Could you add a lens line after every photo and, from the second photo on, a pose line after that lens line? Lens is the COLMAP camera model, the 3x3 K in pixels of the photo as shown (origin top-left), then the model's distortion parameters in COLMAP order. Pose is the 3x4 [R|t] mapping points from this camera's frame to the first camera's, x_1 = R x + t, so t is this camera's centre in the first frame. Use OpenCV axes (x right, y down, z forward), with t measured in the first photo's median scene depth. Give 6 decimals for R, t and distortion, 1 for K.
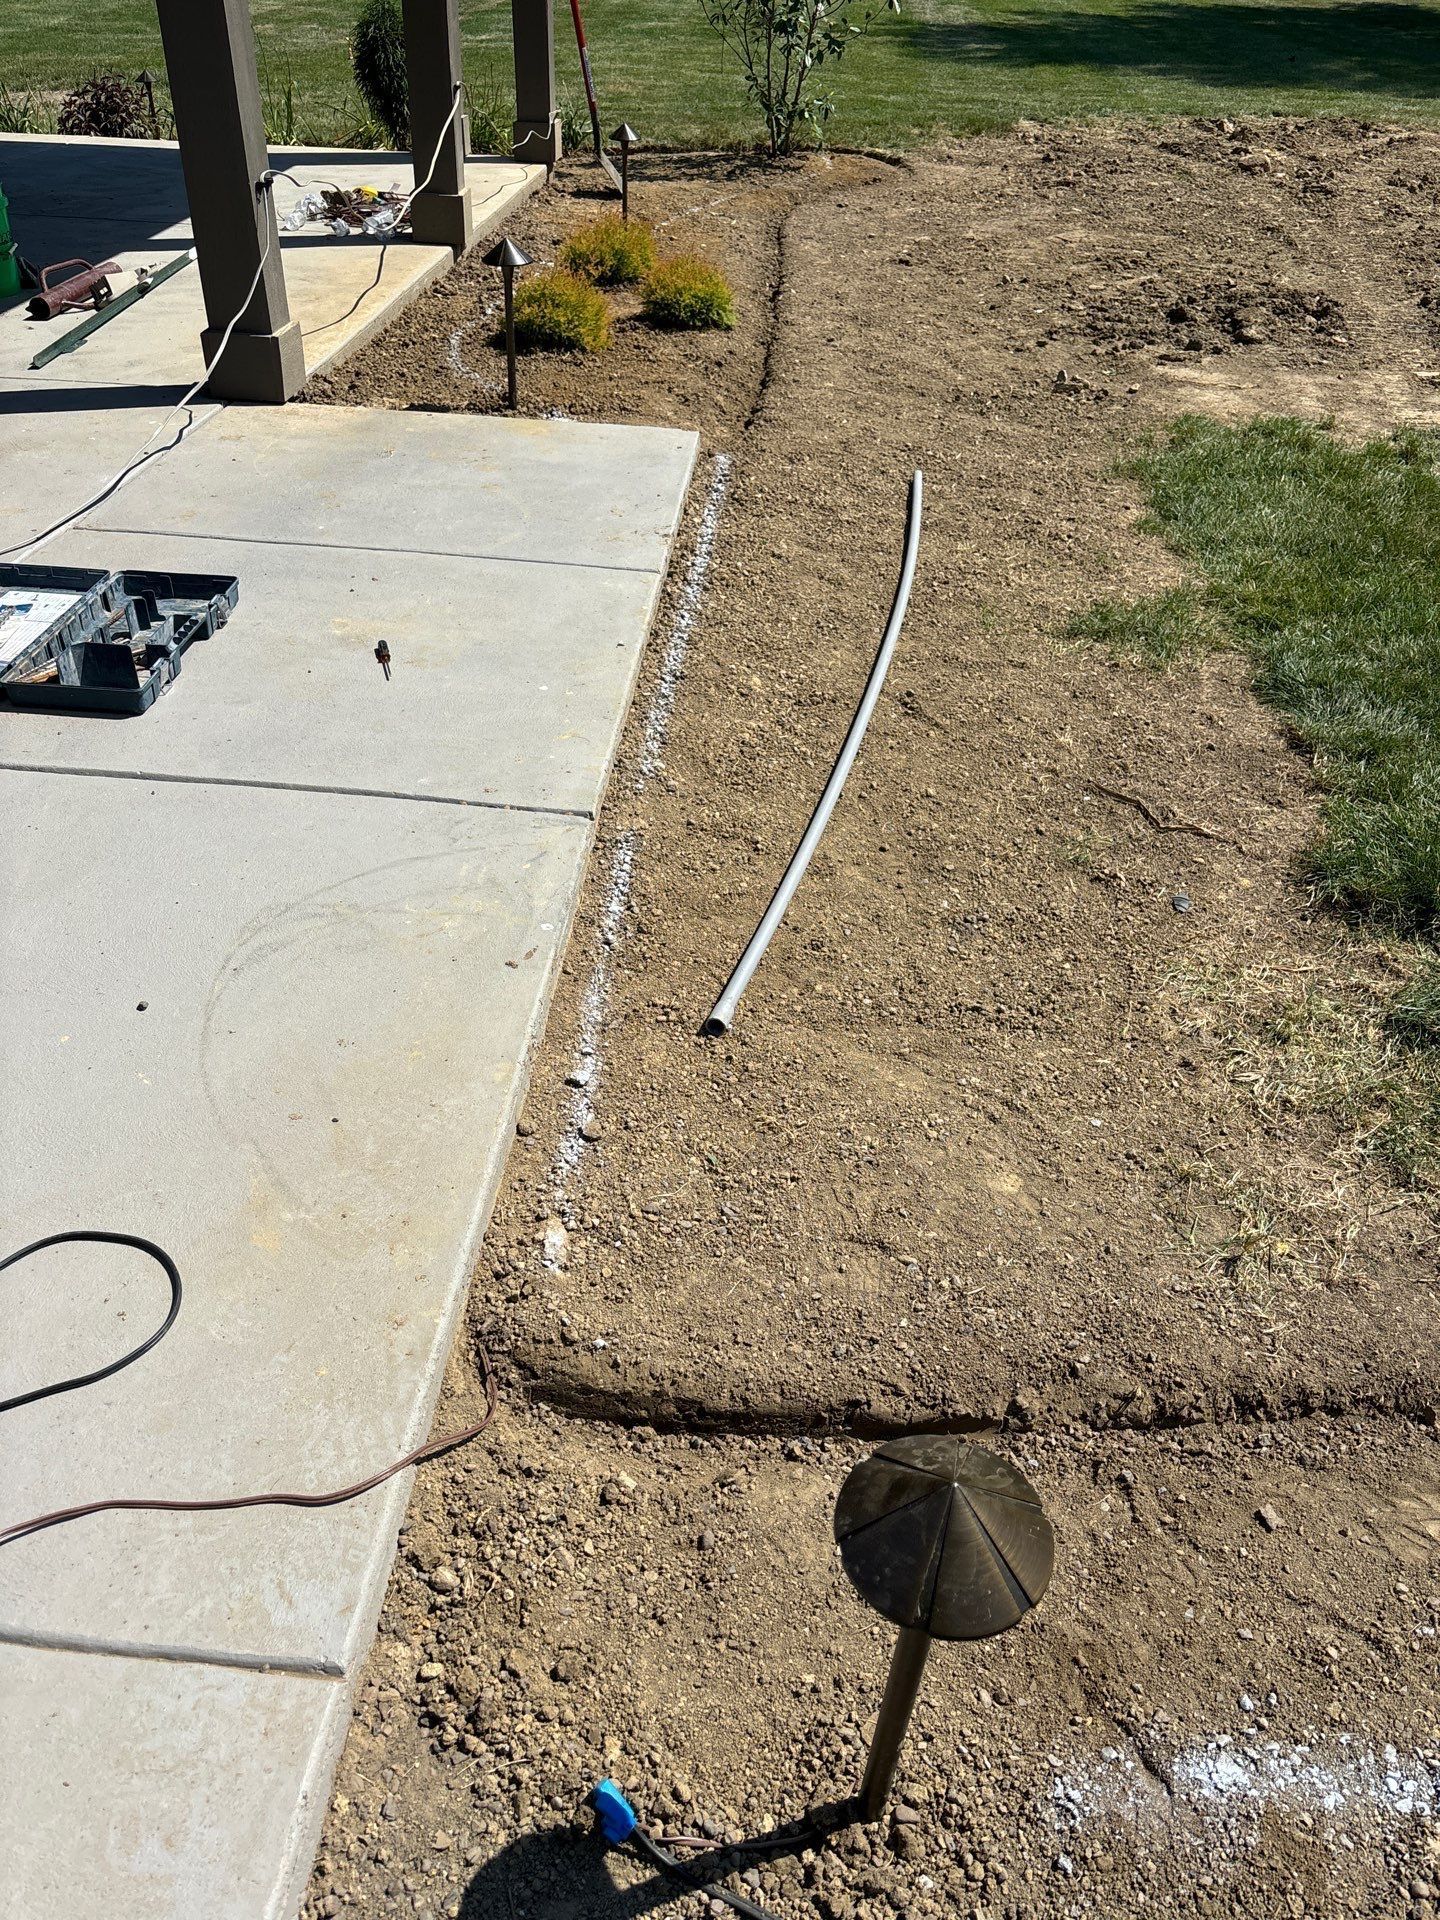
lens RADIAL K [[1337.4, 0, 720.0], [0, 1337.4, 960.0], [0, 0, 1]] dist [0.082554, -0.080848]
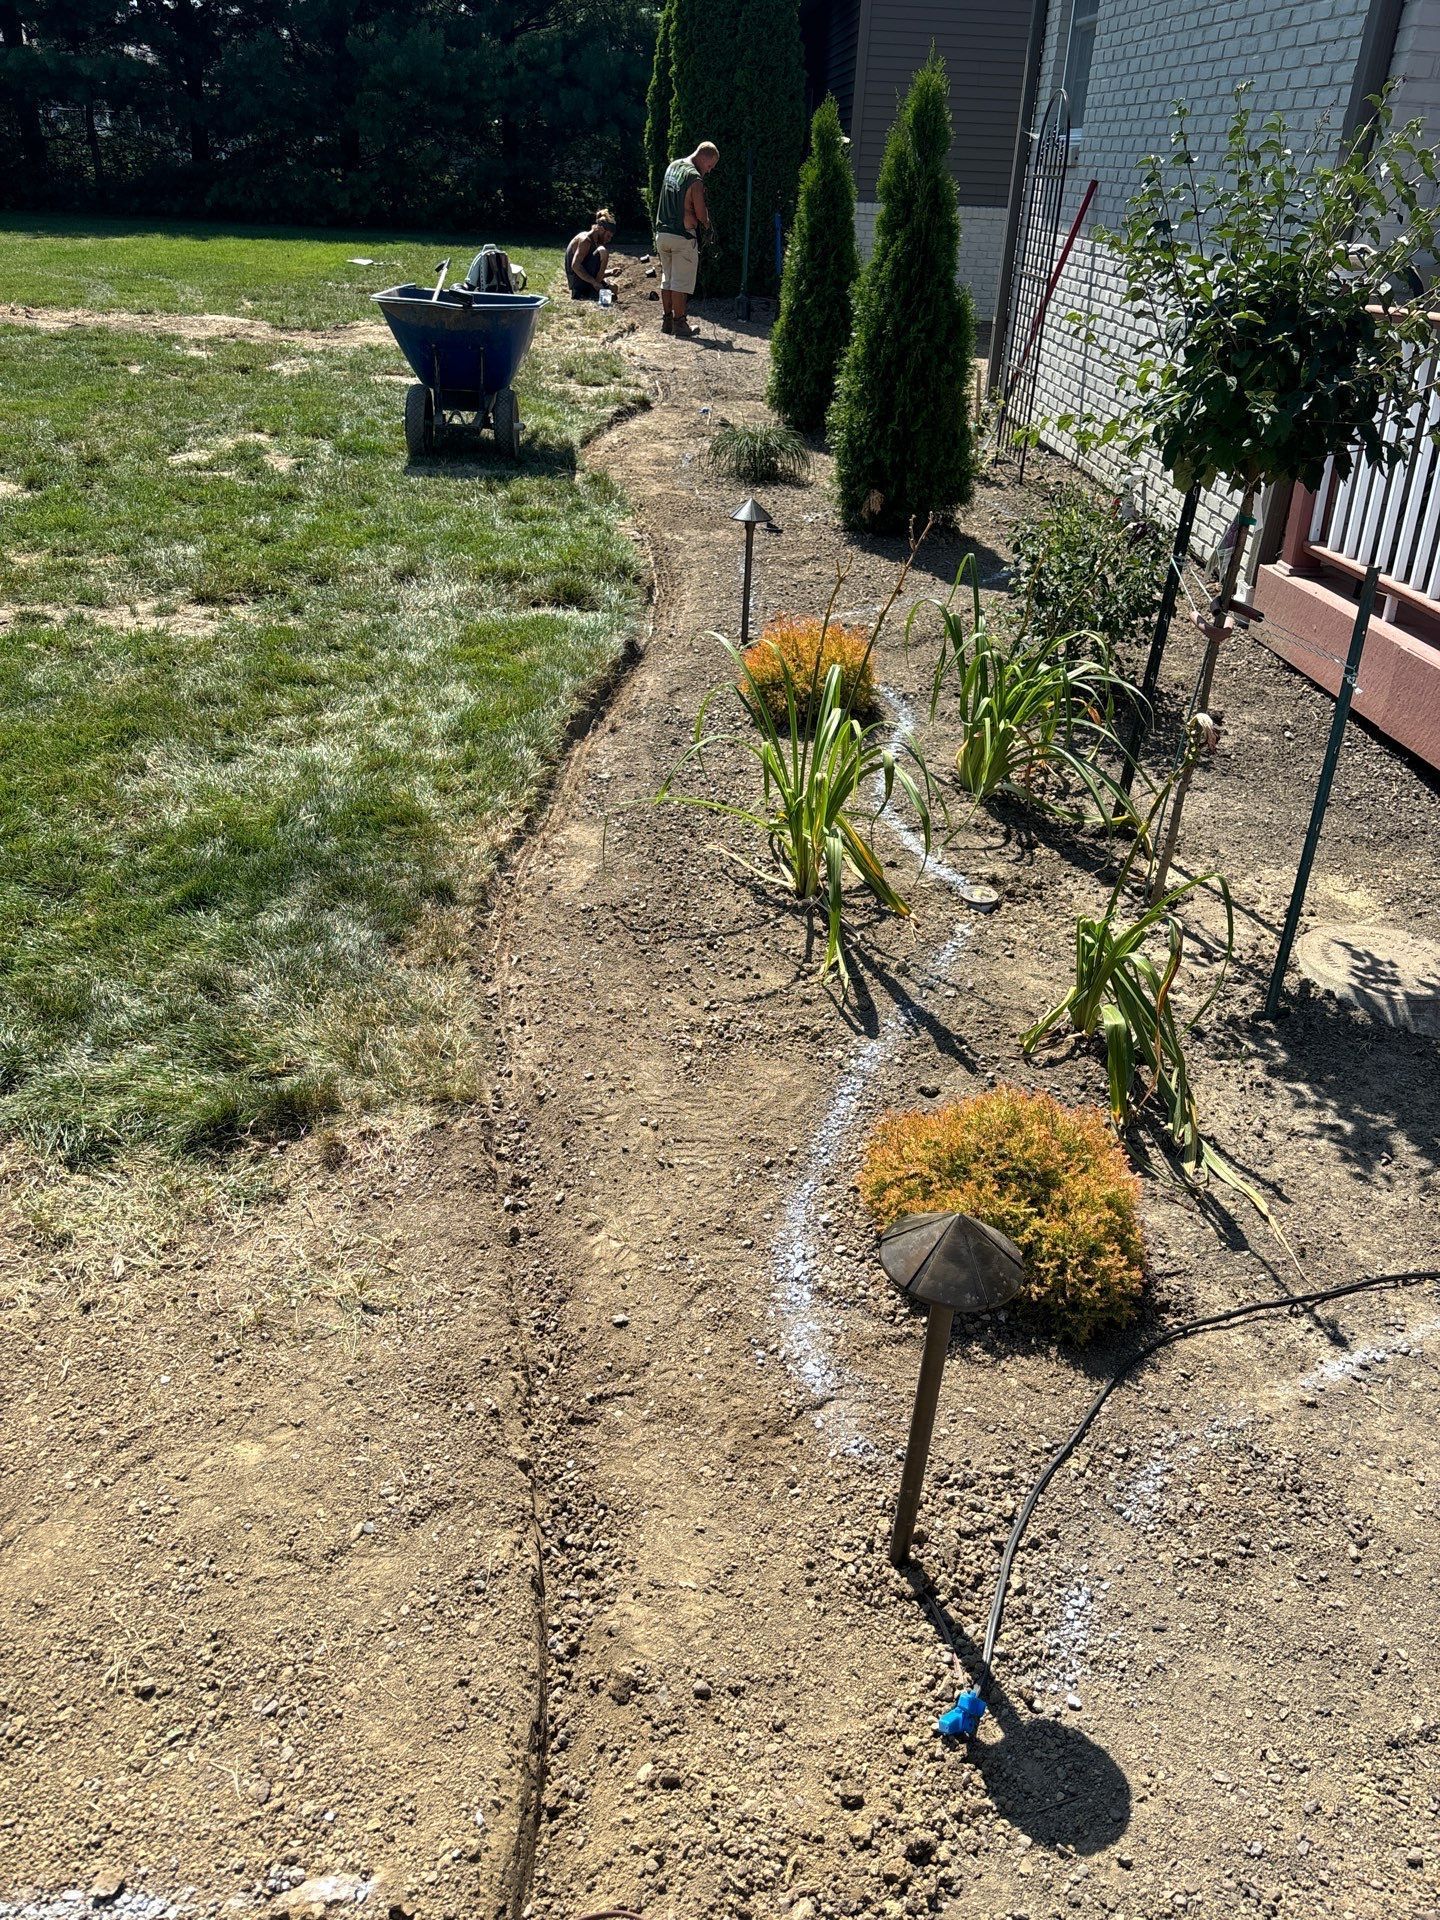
lens RADIAL K [[1337.4, 0, 720.0], [0, 1337.4, 960.0], [0, 0, 1]] dist [0.082554, -0.080848]
pose [[-0.057278, -0.534129, 0.843460, -0.552989], [0.601979, 0.655512, 0.455988, -0.385366], [-0.796455, 0.533863, 0.283988, 0.353862]]
